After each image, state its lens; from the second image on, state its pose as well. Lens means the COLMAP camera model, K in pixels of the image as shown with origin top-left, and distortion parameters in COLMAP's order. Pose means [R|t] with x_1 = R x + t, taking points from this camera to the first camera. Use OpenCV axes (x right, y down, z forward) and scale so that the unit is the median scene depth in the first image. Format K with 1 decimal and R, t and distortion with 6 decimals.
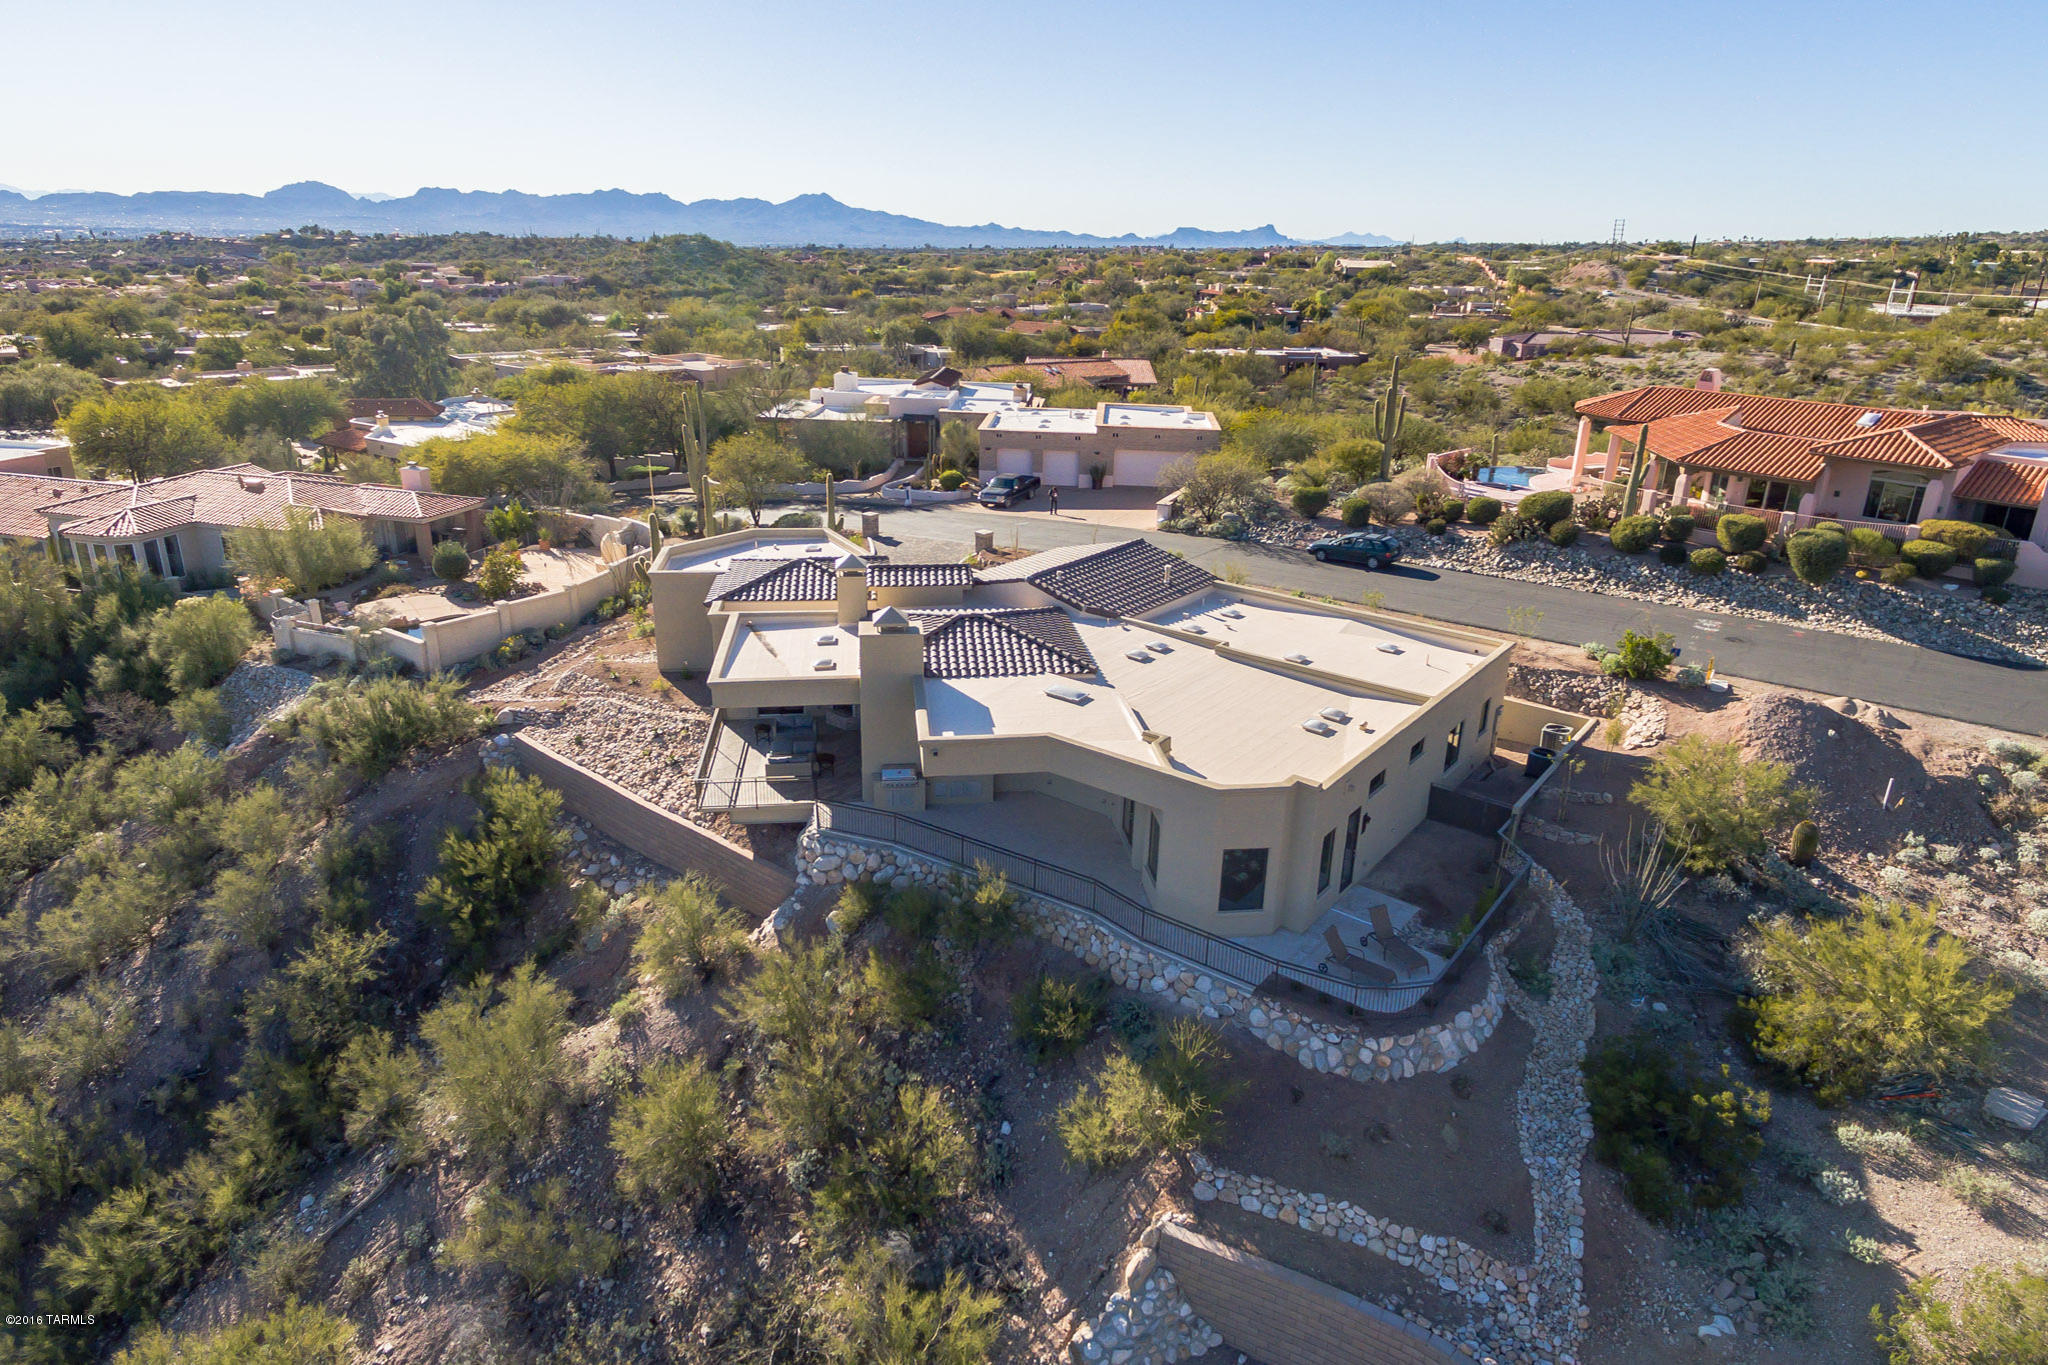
lens RADIAL K [[1219.8, 0, 1024.0], [0, 1219.8, 682.5], [0, 0, 1]] dist [0.004259, 0.000601]
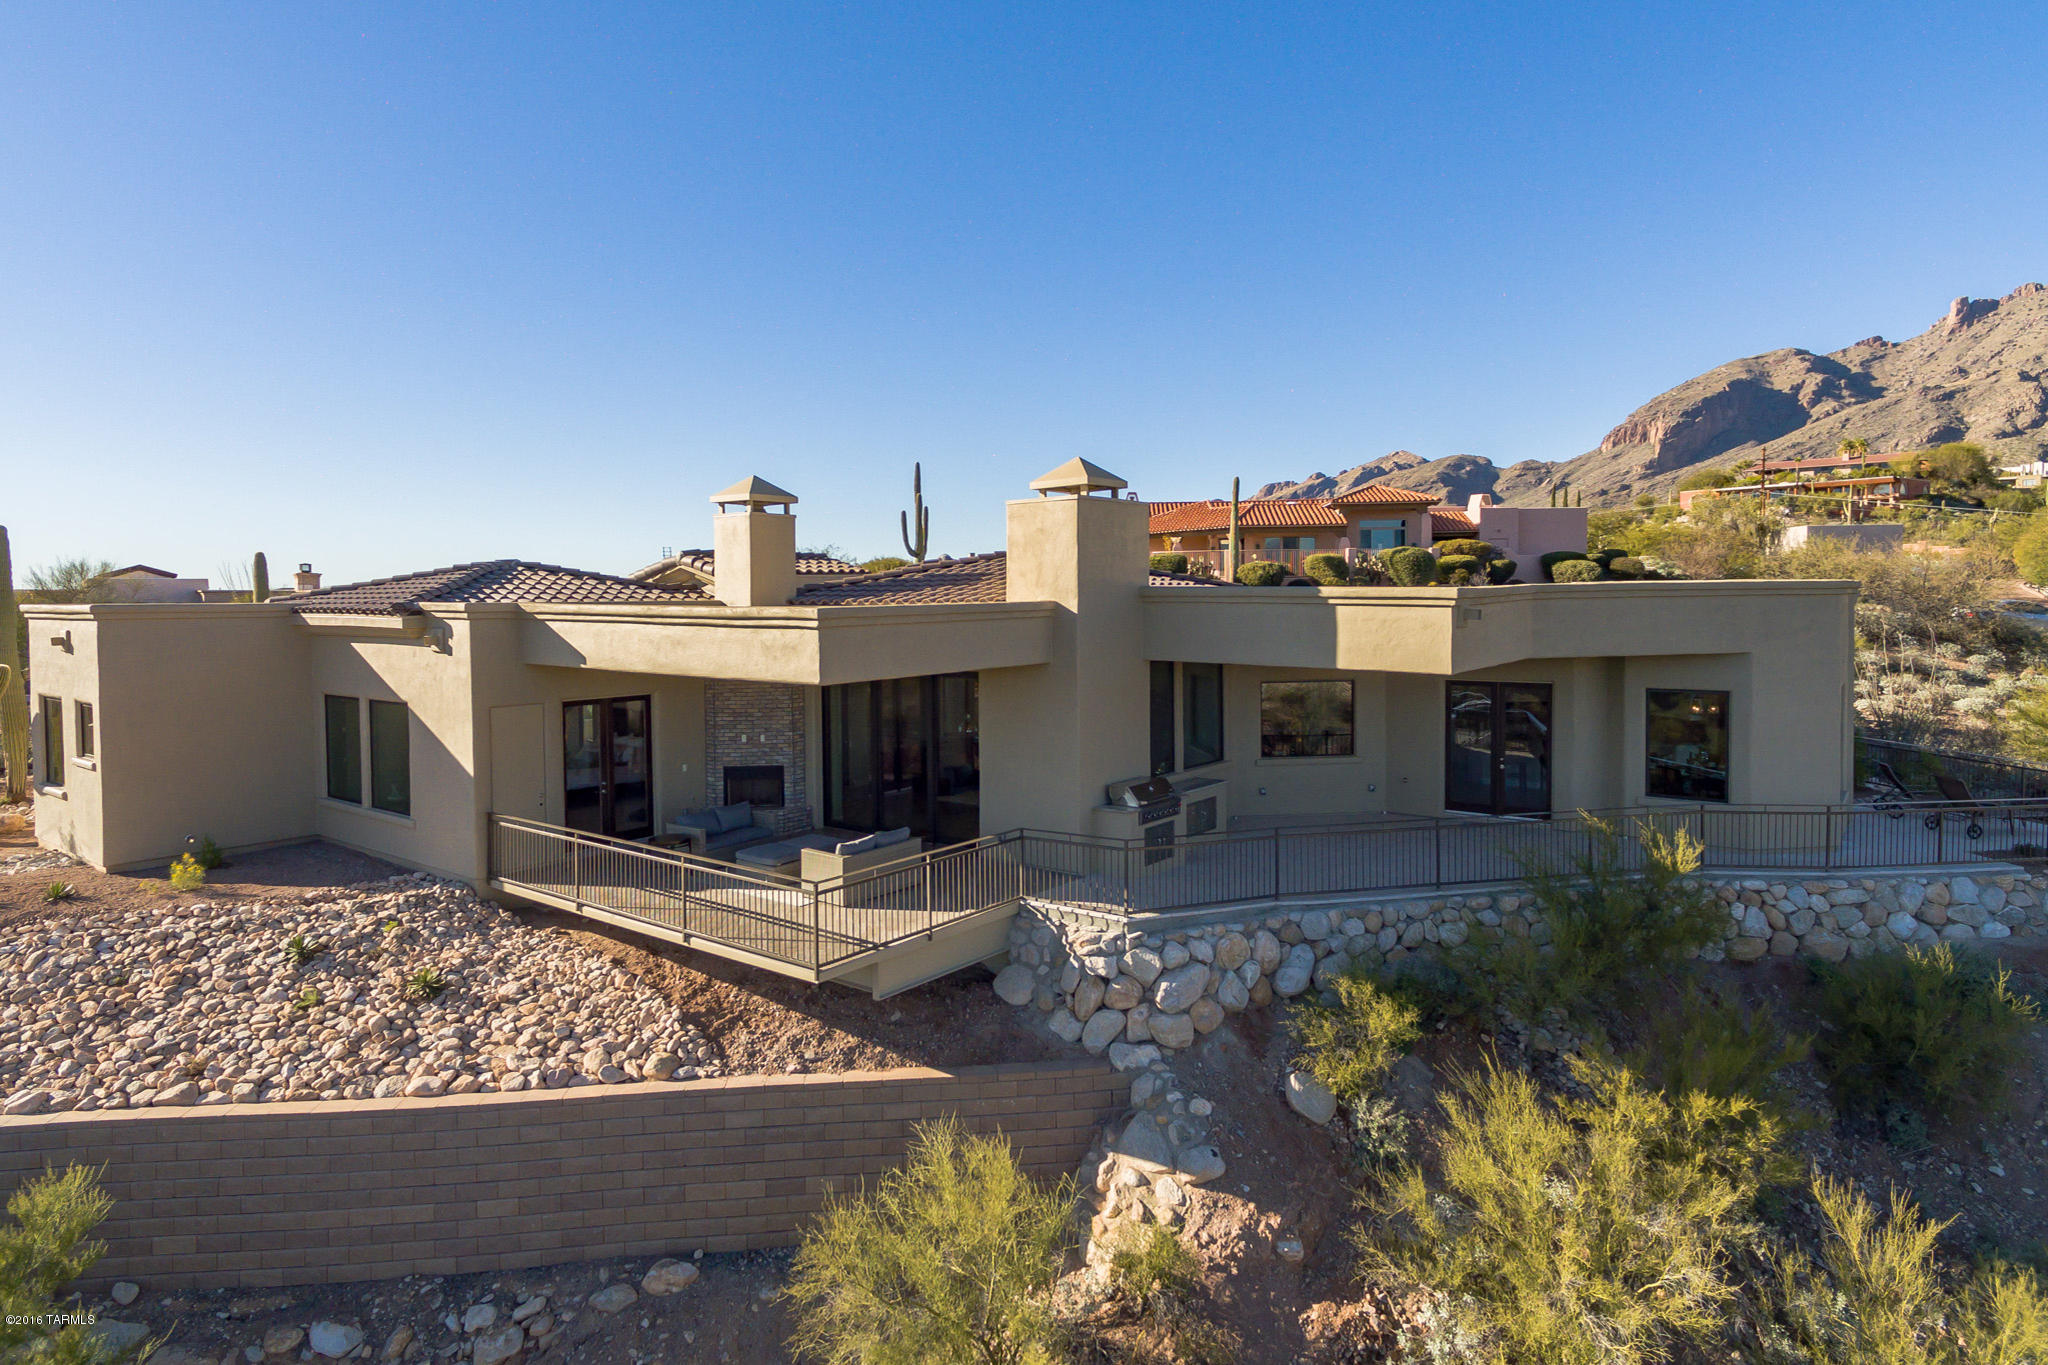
lens RADIAL K [[1175.9, 0, 1035.3], [0, 1175.9, 632.3], [0, 0, 1]] dist [0.006777, -0.001669]
pose [[0.702808, -0.051485, 0.709514, -0.411146], [0.275266, 0.939366, -0.204500, 0.087922], [-0.655965, 0.339029, 0.674366, 0.622228]]
